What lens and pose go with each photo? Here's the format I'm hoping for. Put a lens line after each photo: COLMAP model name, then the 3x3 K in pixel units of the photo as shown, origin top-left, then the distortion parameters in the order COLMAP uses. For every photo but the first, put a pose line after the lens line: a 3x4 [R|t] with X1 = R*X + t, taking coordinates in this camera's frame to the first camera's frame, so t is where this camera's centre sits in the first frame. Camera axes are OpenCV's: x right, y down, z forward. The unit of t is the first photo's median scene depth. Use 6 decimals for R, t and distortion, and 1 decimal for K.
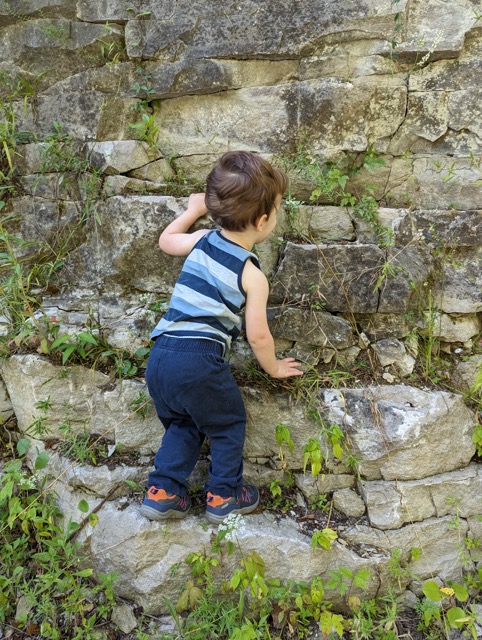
lens RADIAL K [[459.8, 0, 246.2], [0, 459.8, 313.2], [0, 0, 1]] dist [0.050896, -0.049096]
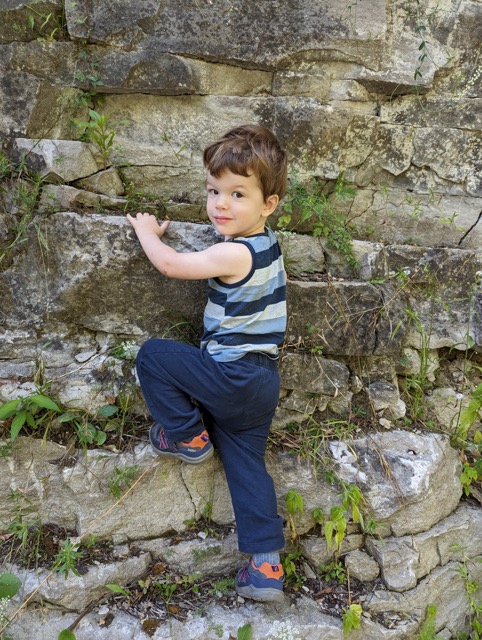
lens RADIAL K [[459.8, 0, 244.4], [0, 459.8, 322.1], [0, 0, 1]] dist [0.050896, -0.049096]
pose [[0.953901, -0.009918, 0.299958, -0.226180], [0.007627, 0.999932, 0.008806, -0.071415], [-0.300025, -0.006113, 0.953912, 0.159622]]
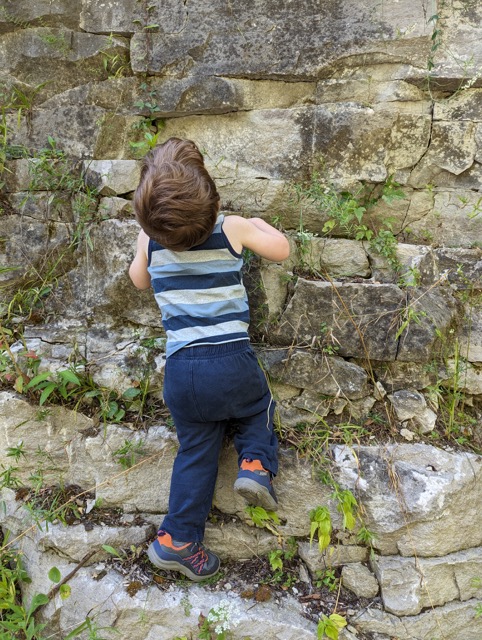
lens RADIAL K [[459.8, 0, 247.0], [0, 459.8, 320.7], [0, 0, 1]] dist [0.050896, -0.049096]
pose [[0.999207, 0.039463, 0.005250, -0.011259], [-0.039248, 0.998575, -0.036155, -0.031100], [-0.006669, 0.035920, 0.999332, 0.093686]]
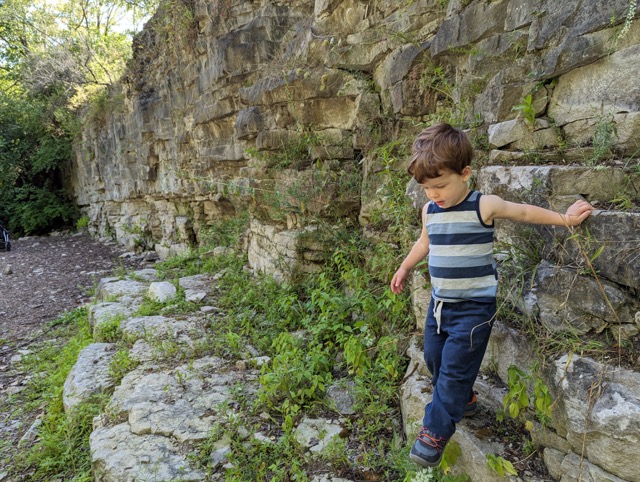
lens RADIAL K [[459.8, 0, 312.7], [0, 459.8, 236.0], [0, 0, 1]] dist [0.050896, -0.049096]
pose [[0.386845, 0.102660, -0.916412, 0.753355], [-0.135538, 0.989320, 0.053613, -0.059024], [0.912130, 0.103469, 0.396628, 0.043967]]
